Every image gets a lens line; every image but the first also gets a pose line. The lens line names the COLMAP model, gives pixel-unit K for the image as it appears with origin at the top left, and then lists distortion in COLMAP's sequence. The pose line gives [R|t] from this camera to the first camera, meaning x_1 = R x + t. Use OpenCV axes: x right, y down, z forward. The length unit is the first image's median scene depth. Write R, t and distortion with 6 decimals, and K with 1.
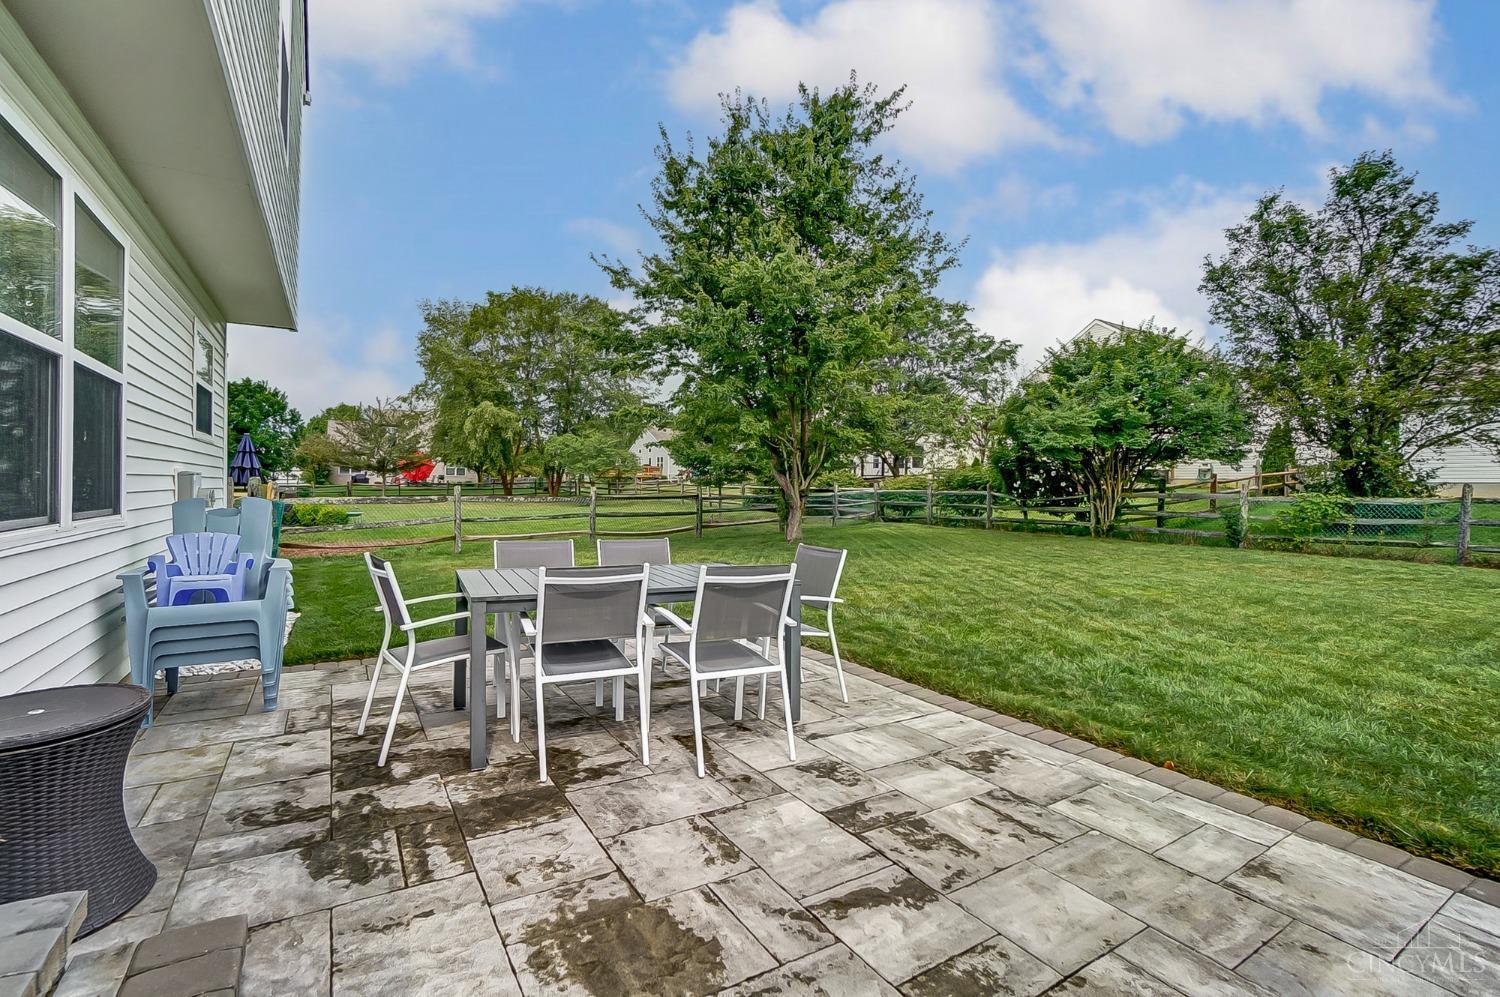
lens RADIAL K [[674.1, 0, 750.0], [0, 674.1, 498.5], [0, 0, 1]] dist [-0.076488, 0.021188]
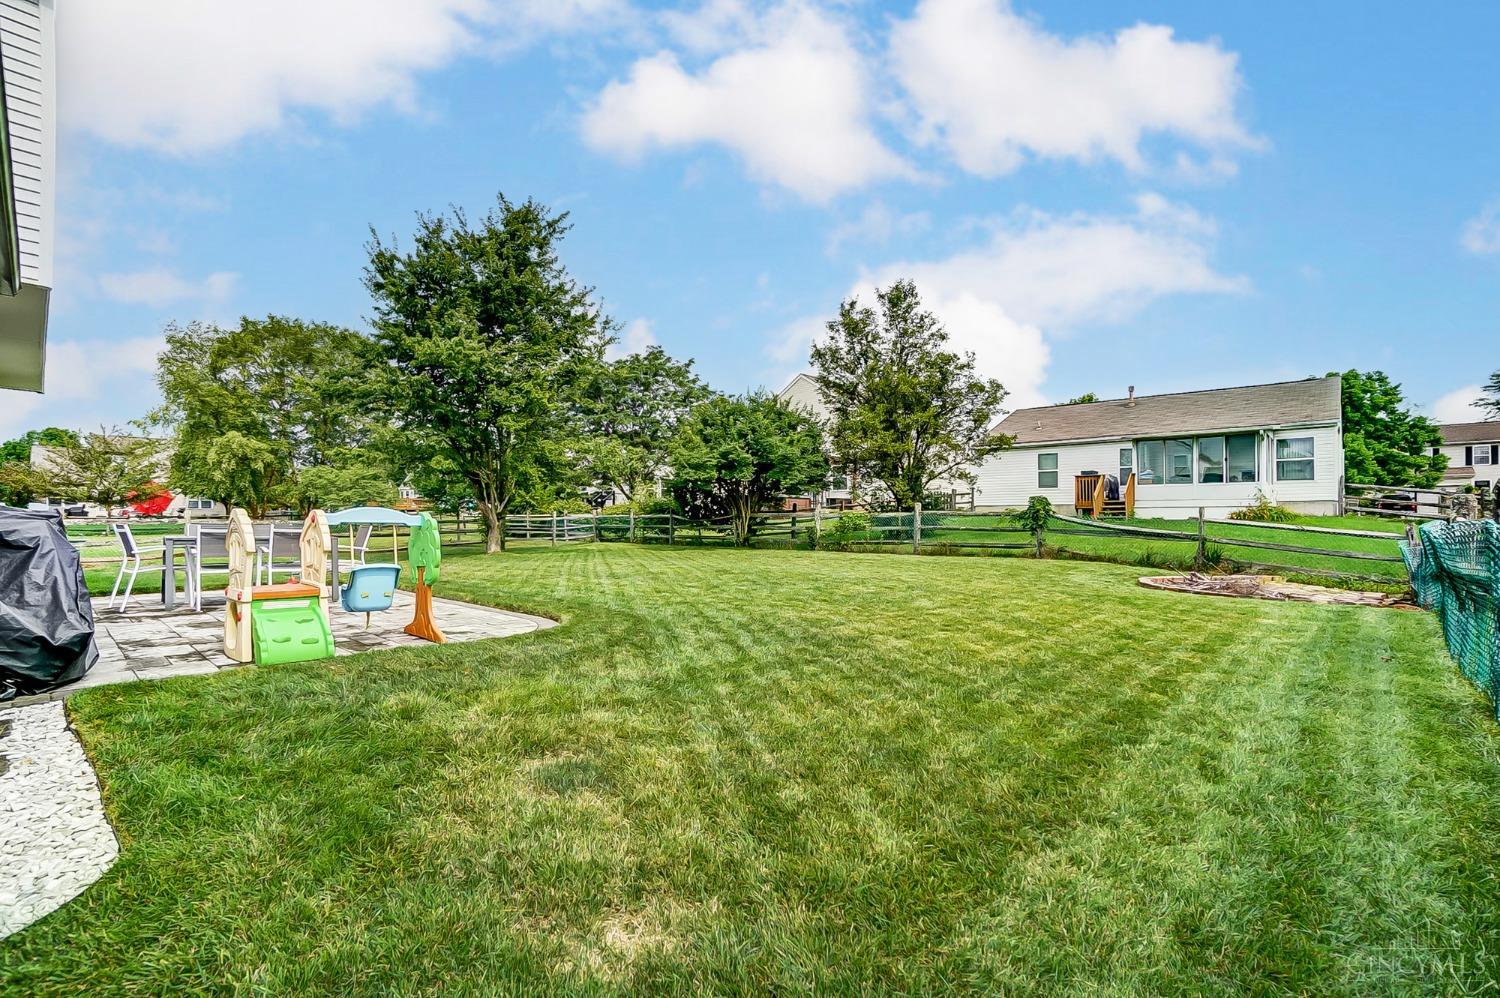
lens RADIAL K [[674.1, 0, 750.0], [0, 674.1, 499.0], [0, 0, 1]] dist [-0.076488, 0.021188]
pose [[0.960138, -0.004486, 0.279489, 0.168404], [0.017492, 0.998876, -0.044057, 0.021671], [-0.278978, 0.047189, 0.959137, -0.302778]]
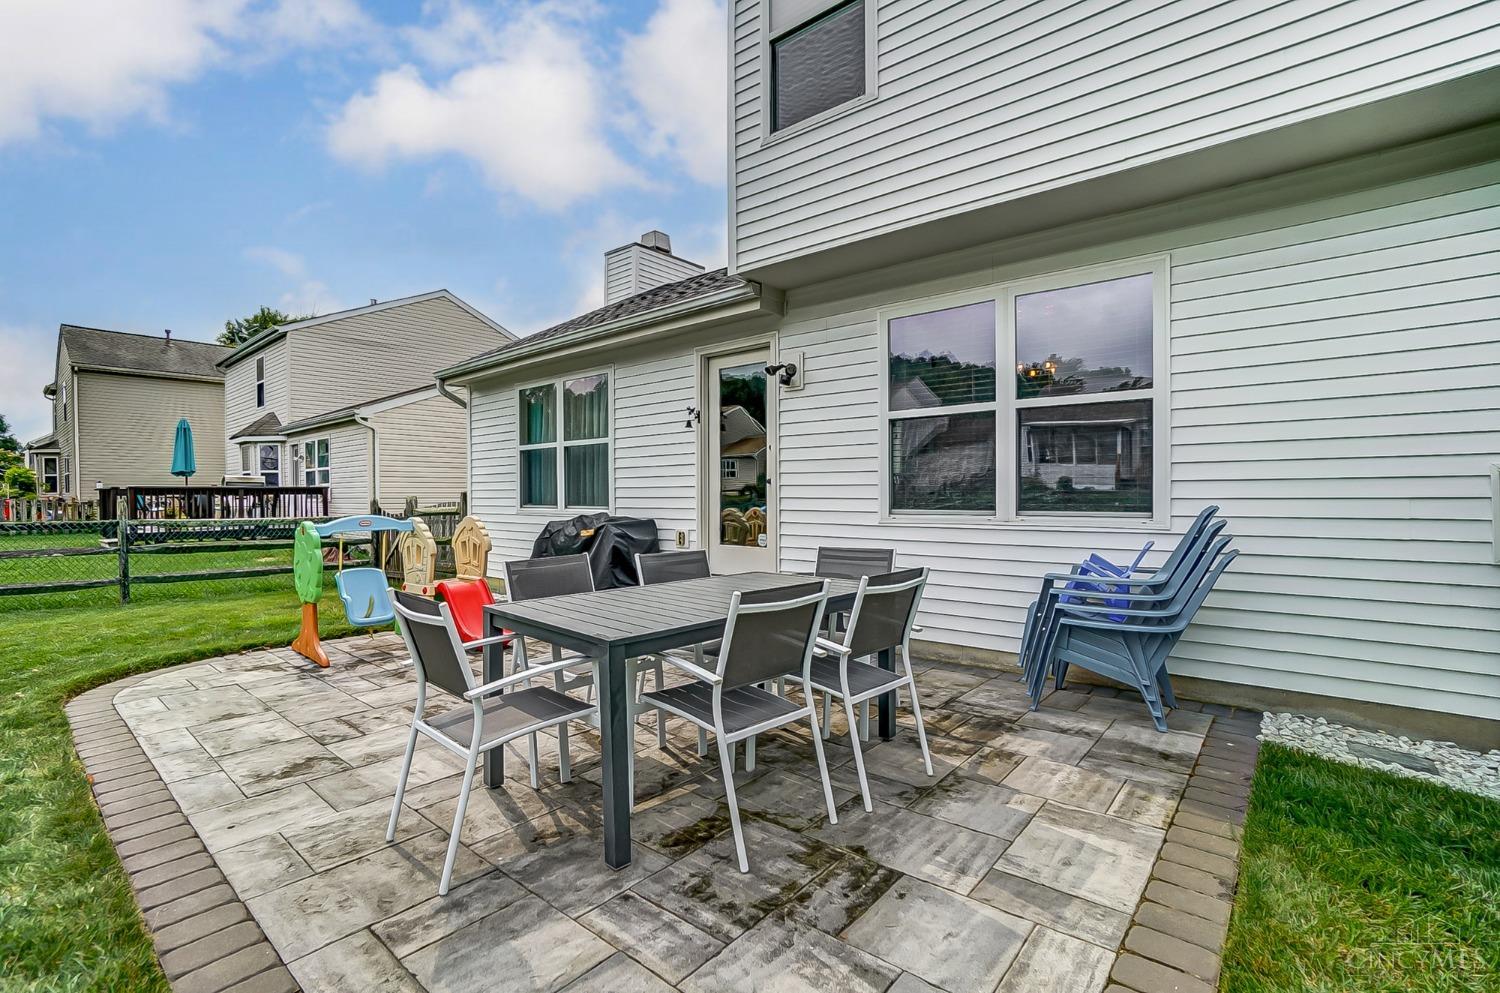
lens RADIAL K [[674.1, 0, 750.0], [0, 674.1, 496.5], [0, 0, 1]] dist [-0.076488, 0.021188]
pose [[-0.952546, -0.011035, -0.304194, 0.004111], [-0.017304, 0.999690, 0.017923, -0.006487], [0.303902, 0.022336, -0.952441, 0.479345]]
